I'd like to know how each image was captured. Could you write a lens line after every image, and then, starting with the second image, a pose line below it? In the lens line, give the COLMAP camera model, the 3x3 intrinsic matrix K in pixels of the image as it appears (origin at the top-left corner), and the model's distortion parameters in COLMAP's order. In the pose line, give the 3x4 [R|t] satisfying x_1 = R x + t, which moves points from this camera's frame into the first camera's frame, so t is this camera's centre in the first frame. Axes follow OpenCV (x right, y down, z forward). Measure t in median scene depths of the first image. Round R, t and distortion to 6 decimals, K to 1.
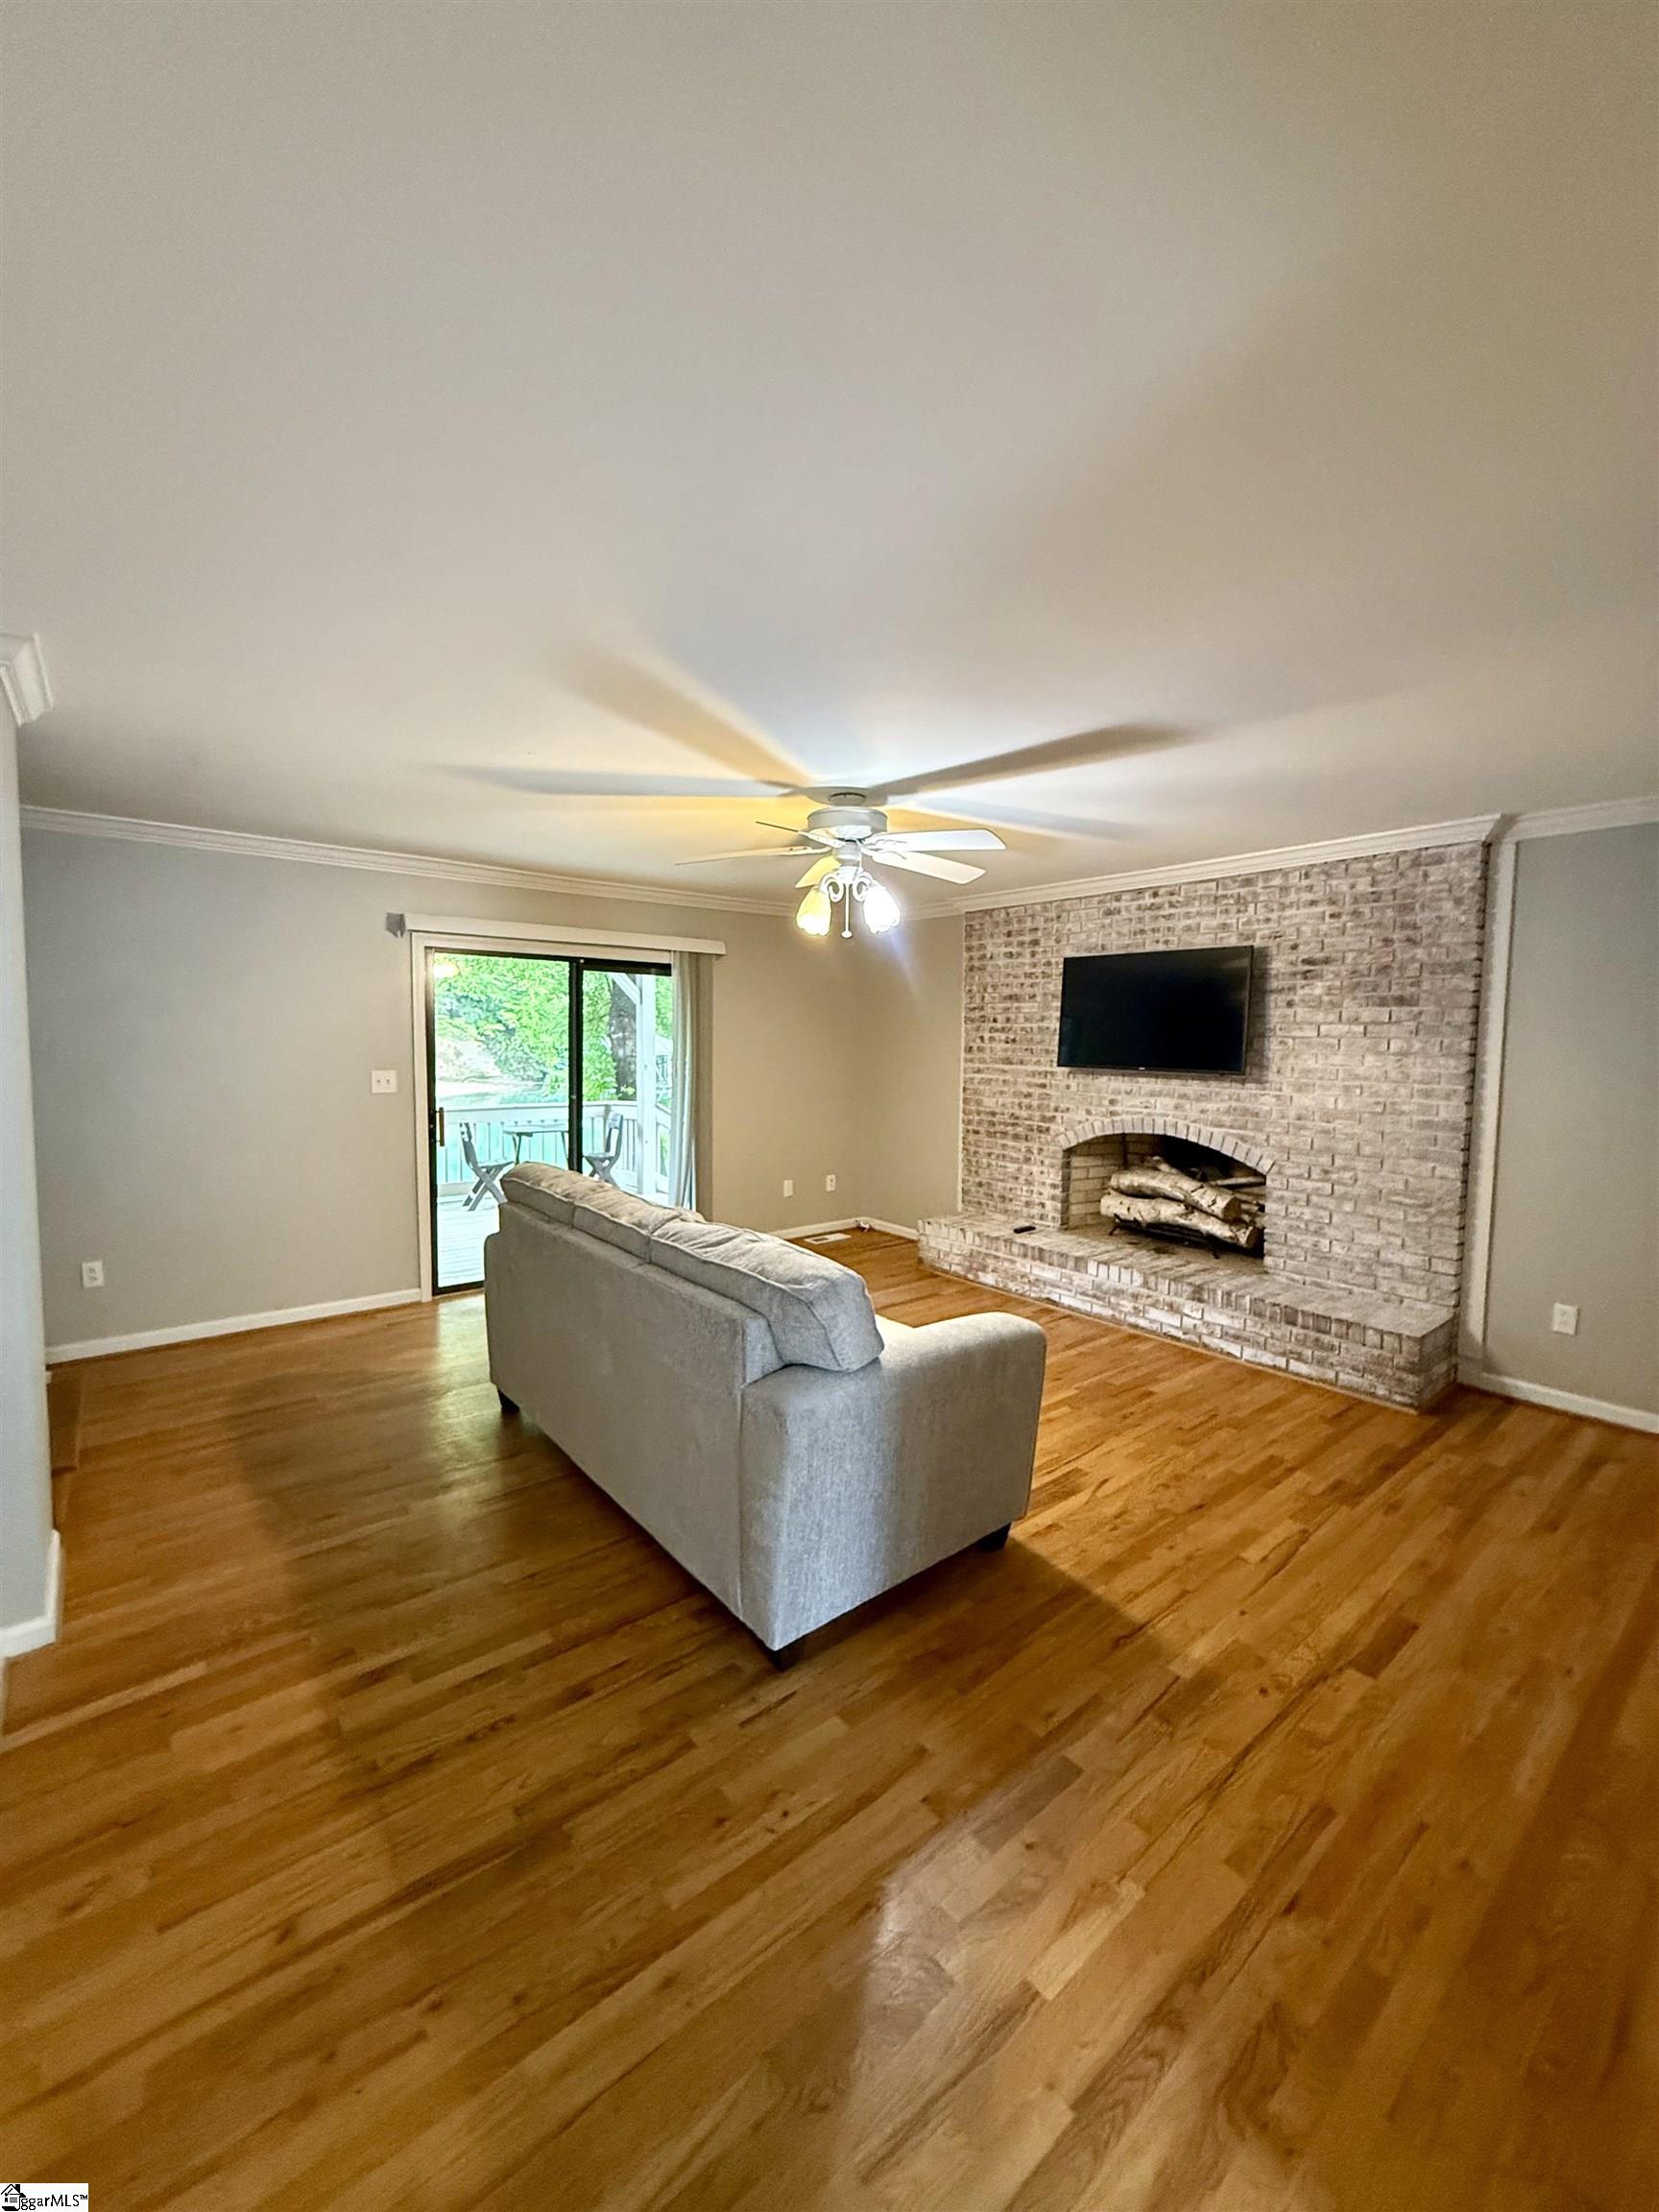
lens RADIAL K [[884.4, 0, 831.8], [0, 884.4, 1100.7], [0, 0, 1]] dist [-0.002118, -0.000293]
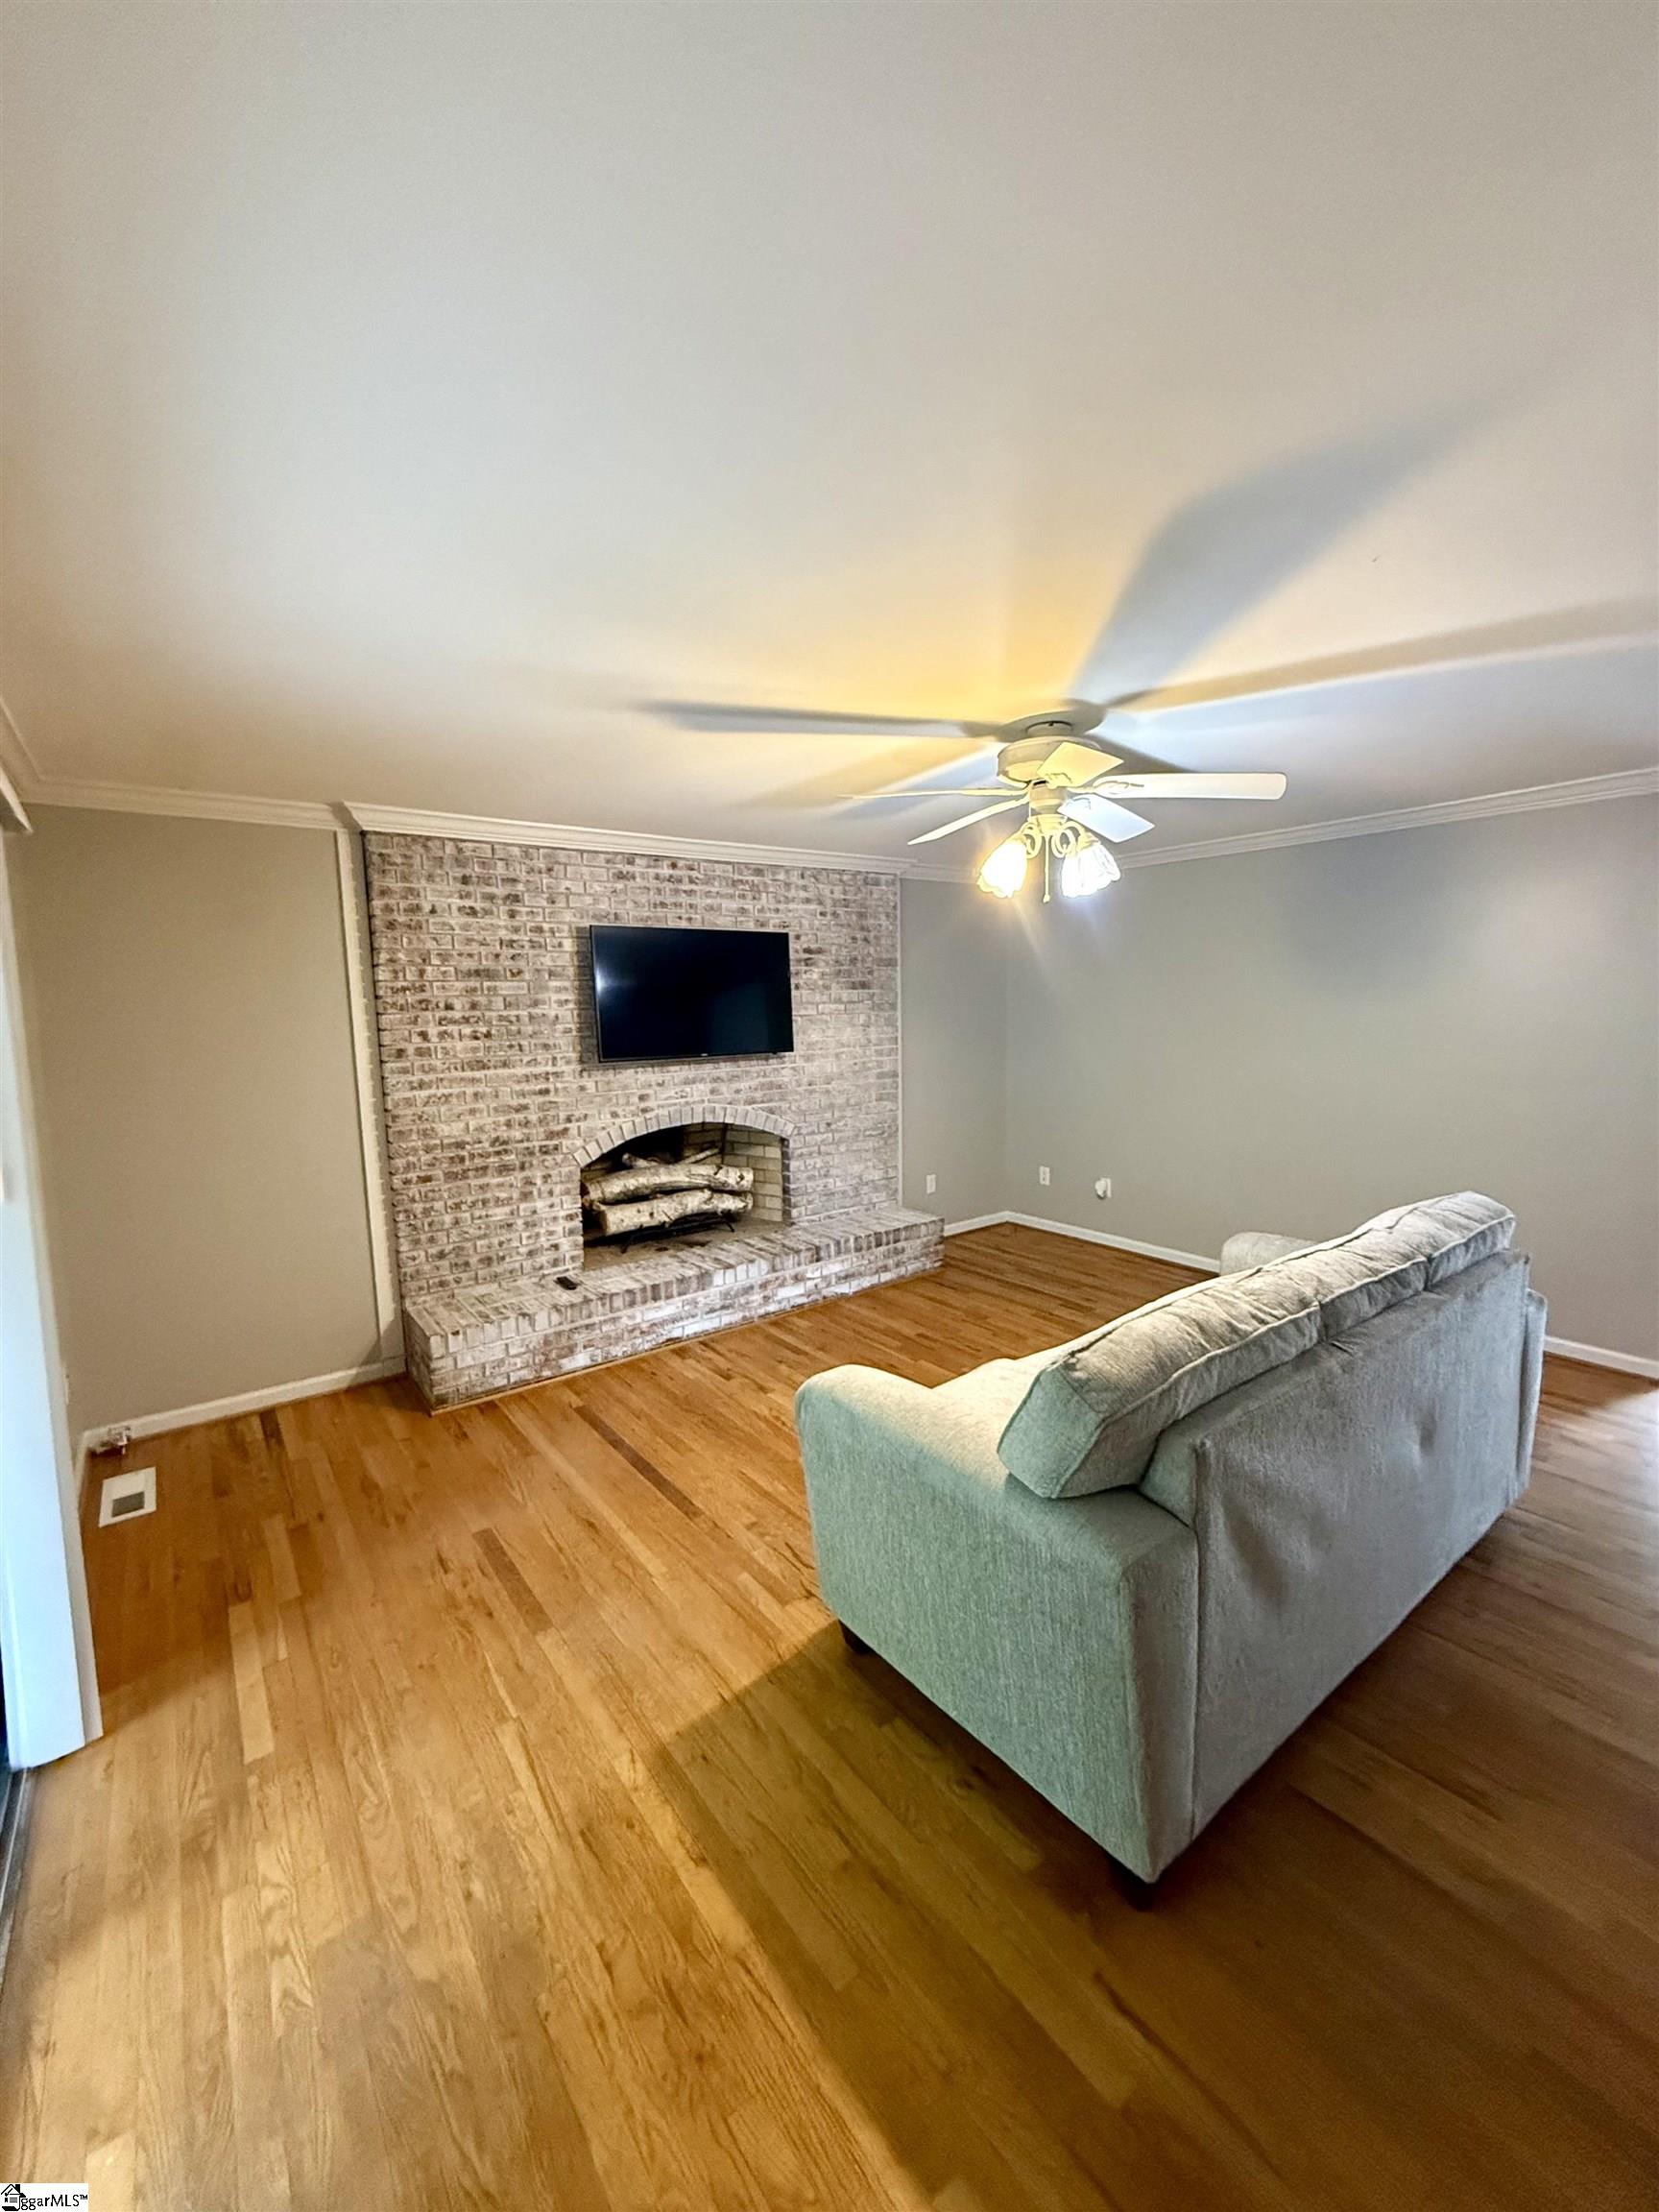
lens RADIAL K [[884.4, 0, 831.0], [0, 884.4, 1100.0], [0, 0, 1]] dist [-0.002118, -0.000293]
pose [[0.034840, -0.119958, 0.992167, -0.569534], [0.101098, 0.988100, 0.115917, -0.082688], [-0.994266, 0.096268, 0.046553, 0.818173]]
